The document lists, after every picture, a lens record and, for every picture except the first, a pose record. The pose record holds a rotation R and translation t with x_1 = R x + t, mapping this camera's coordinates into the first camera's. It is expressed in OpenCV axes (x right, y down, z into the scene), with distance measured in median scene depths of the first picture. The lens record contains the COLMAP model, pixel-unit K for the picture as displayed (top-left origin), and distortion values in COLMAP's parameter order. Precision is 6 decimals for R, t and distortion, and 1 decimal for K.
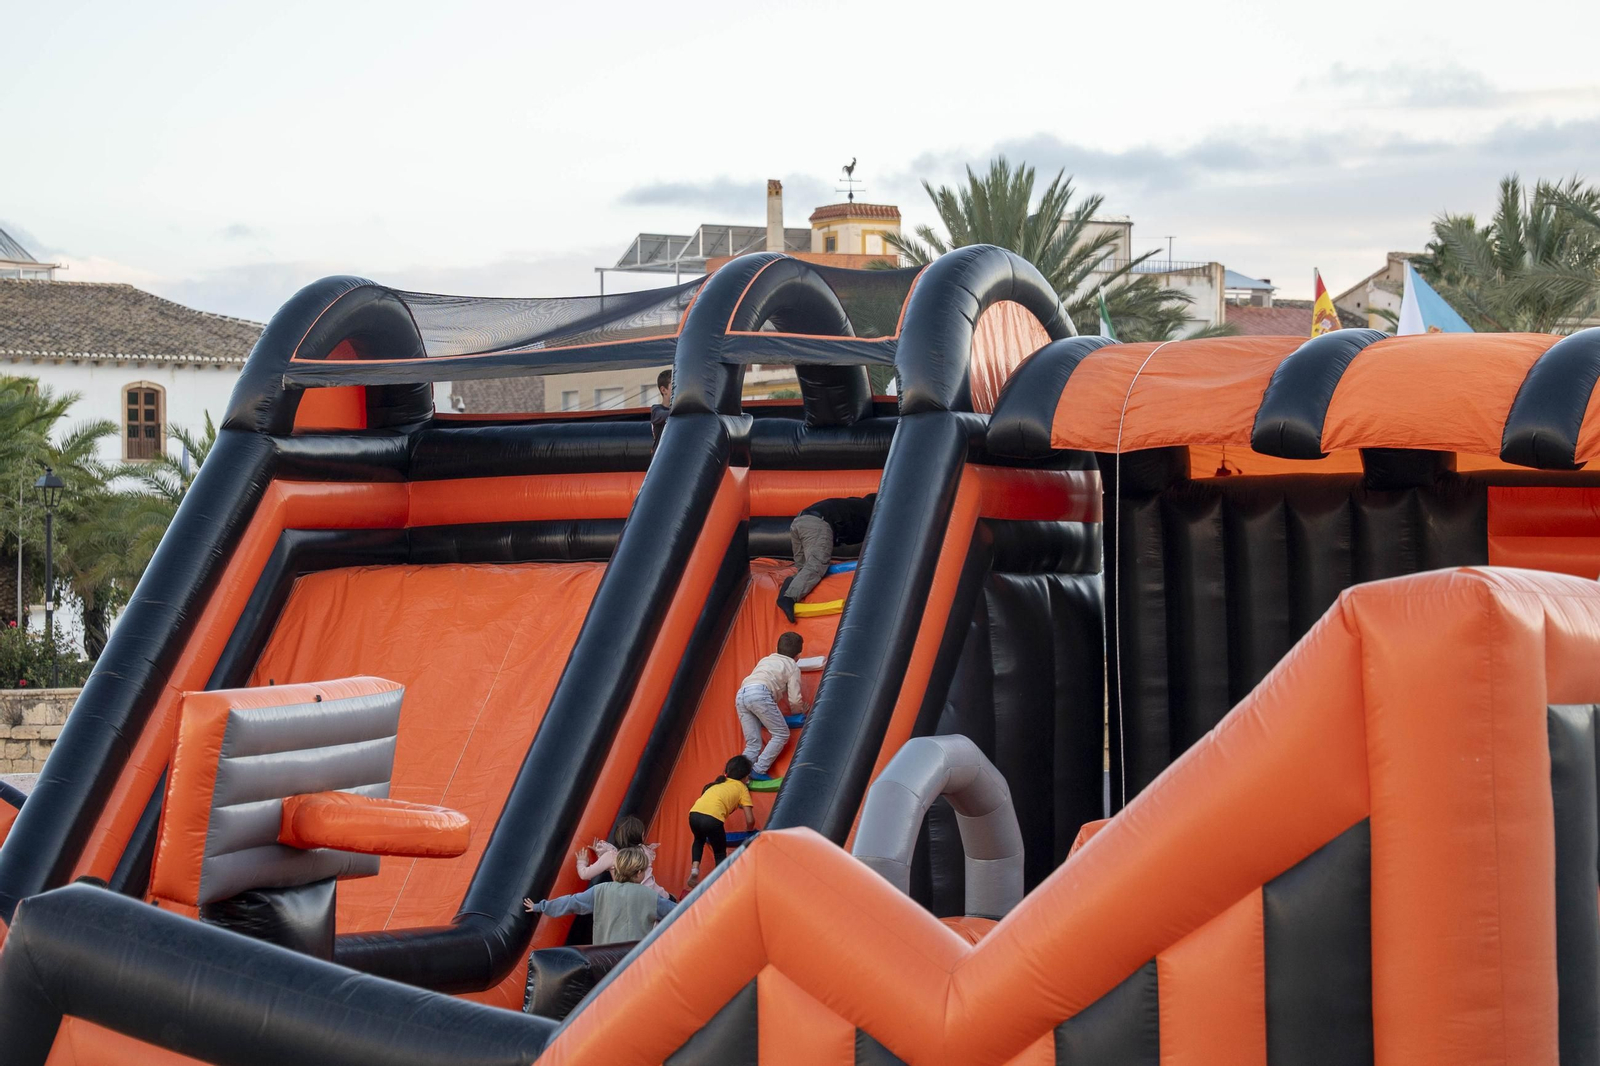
lens RADIAL K [[4305.9, 0, 800.0], [0, 4305.9, 533.0], [0, 0, 1]] dist [0.436732, -0.351921]
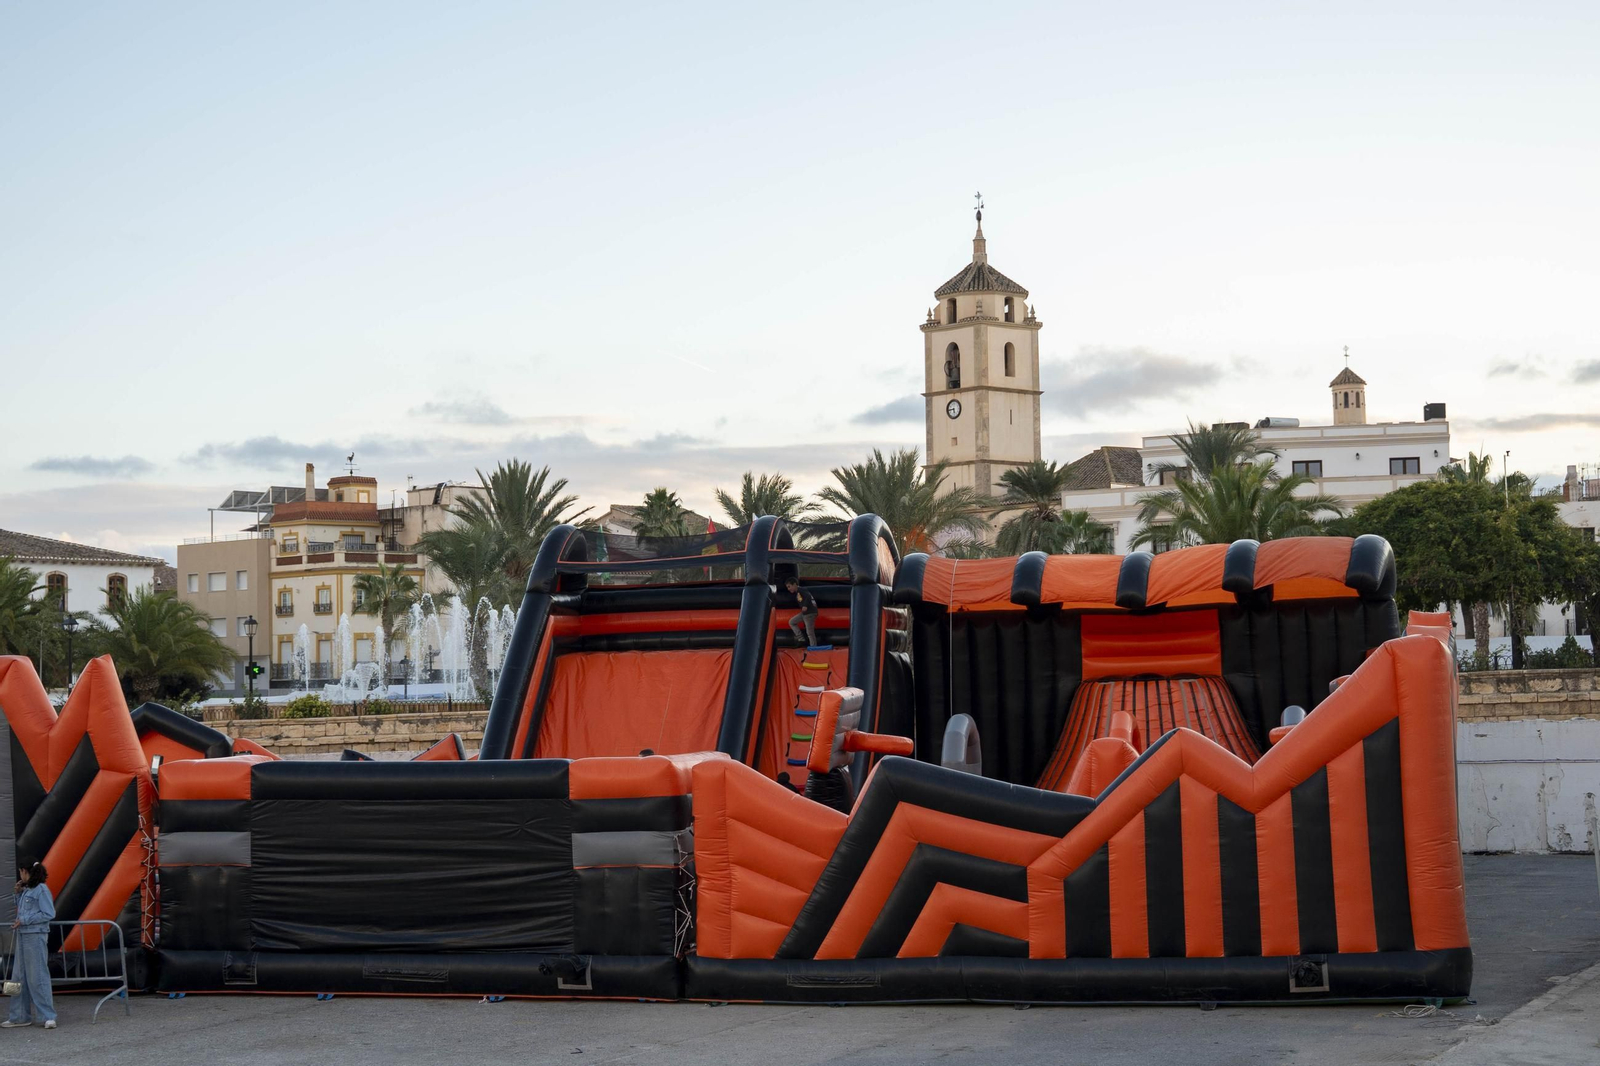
lens RADIAL K [[2330.5, 0, 800.0], [0, 2330.5, 533.0], [0, 0, 1]] dist [-0.005428, 0.094945]
pose [[0.964200, 0.006090, 0.265105, -0.148890], [0.007337, 0.998741, -0.049626, 0.003226], [-0.265074, 0.049795, 0.962942, -0.098915]]
